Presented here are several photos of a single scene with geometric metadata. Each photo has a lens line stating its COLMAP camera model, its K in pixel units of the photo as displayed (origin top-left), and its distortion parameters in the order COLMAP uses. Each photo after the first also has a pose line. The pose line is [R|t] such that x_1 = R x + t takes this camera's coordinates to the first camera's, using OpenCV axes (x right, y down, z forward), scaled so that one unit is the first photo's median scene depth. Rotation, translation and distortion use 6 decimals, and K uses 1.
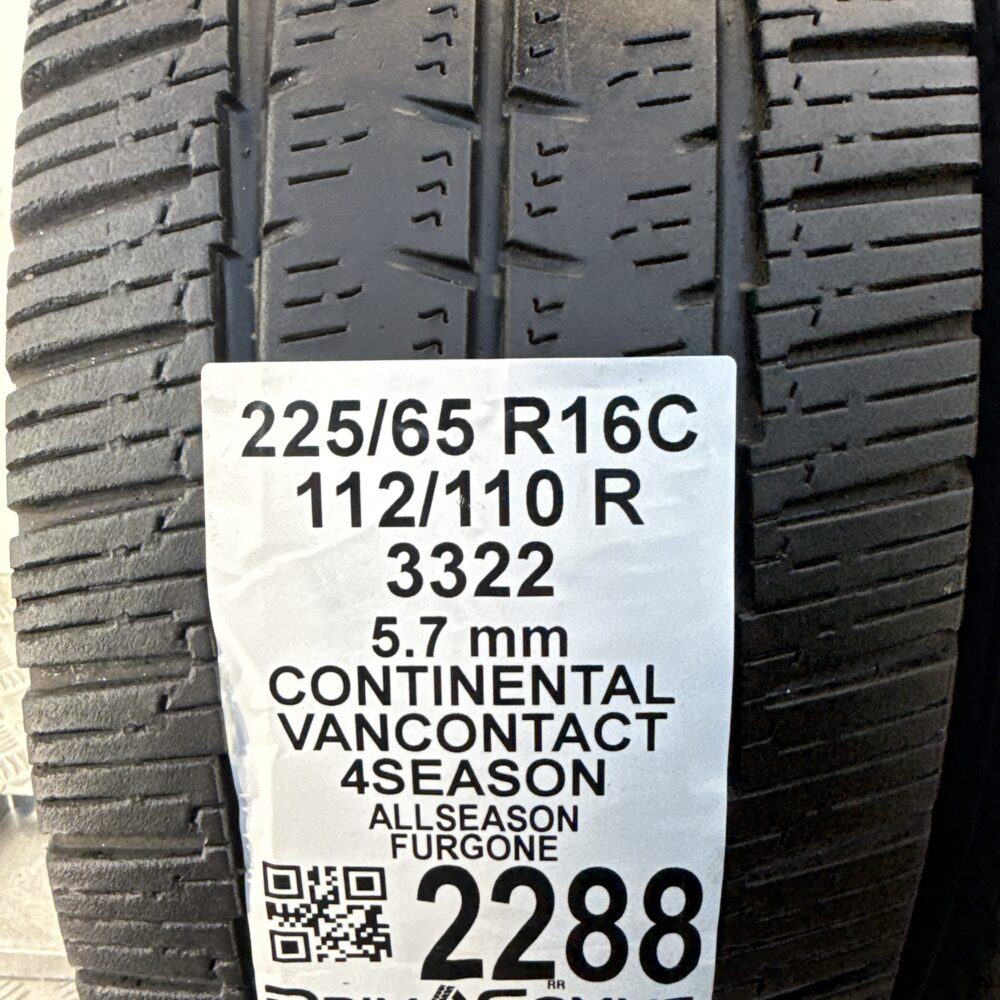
lens RADIAL K [[929.2, 0, 501.9], [0, 929.2, 497.0], [0, 0, 1]] dist [-0.003419, 0.000000]
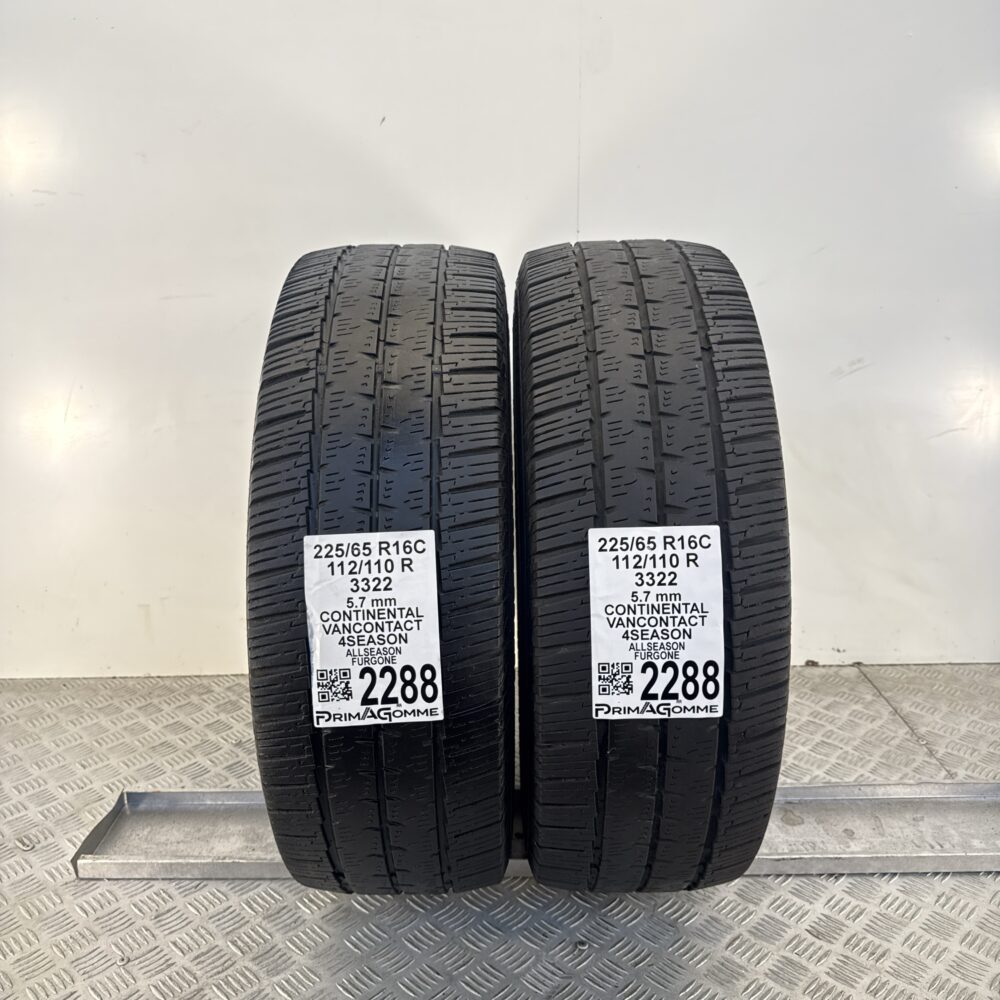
lens RADIAL K [[943.2, 0, 508.5], [0, 943.2, 490.2], [0, 0, 1]] dist [0.011164, 0.000000]
pose [[0.997848, -0.028587, 0.059004, 0.326796], [0.037960, 0.985660, -0.164419, 0.366023], [-0.053458, 0.166305, 0.984624, -3.093680]]
